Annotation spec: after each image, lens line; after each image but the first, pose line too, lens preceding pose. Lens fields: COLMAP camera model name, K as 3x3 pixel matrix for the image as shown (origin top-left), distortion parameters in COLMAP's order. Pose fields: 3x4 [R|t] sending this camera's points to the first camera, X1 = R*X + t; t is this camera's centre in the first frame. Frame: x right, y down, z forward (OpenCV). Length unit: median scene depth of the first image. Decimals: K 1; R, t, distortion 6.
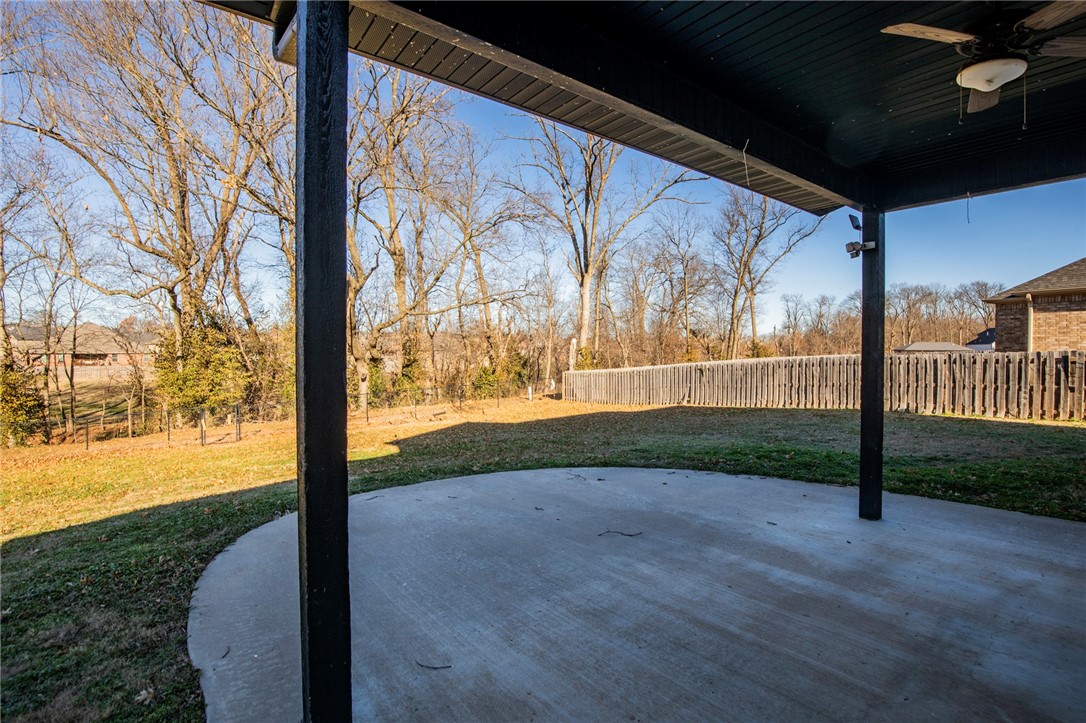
lens RADIAL K [[521.8, 0, 566.8], [0, 521.8, 357.3], [0, 0, 1]] dist [-0.019261, 0.011838]
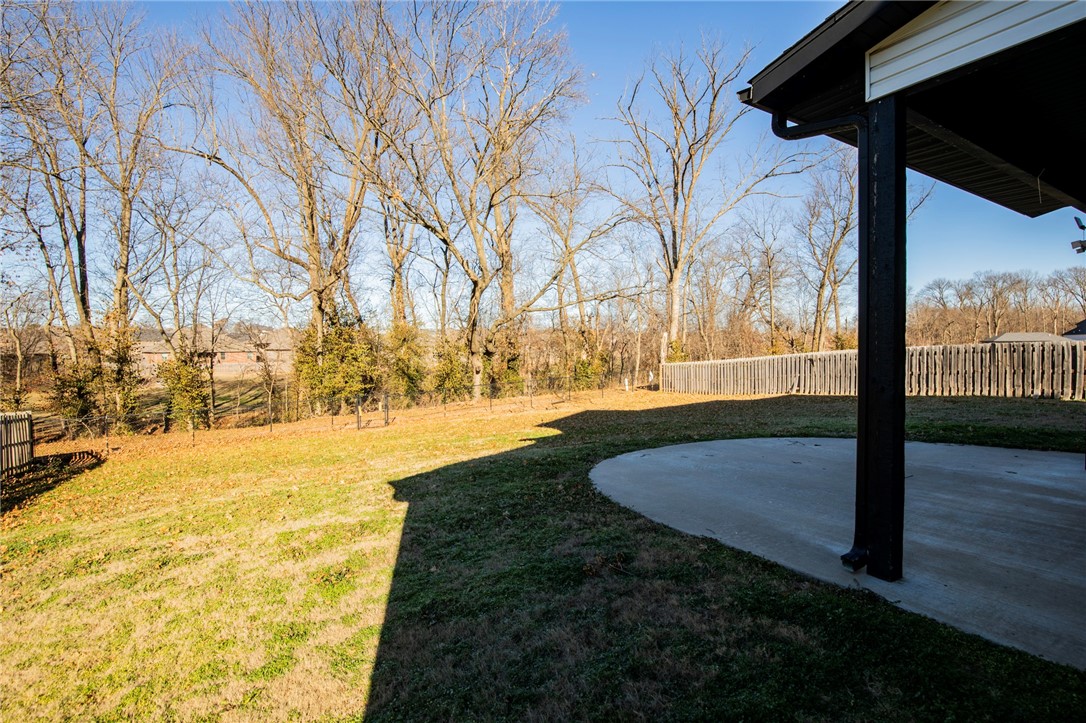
lens RADIAL K [[521.8, 0, 566.8], [0, 521.8, 357.3], [0, 0, 1]] dist [-0.019261, 0.011838]
pose [[0.995321, -0.007700, -0.096317, -0.088794], [0.008453, 0.999937, 0.007417, 0.004878], [0.096253, -0.008197, 0.995323, -0.053066]]
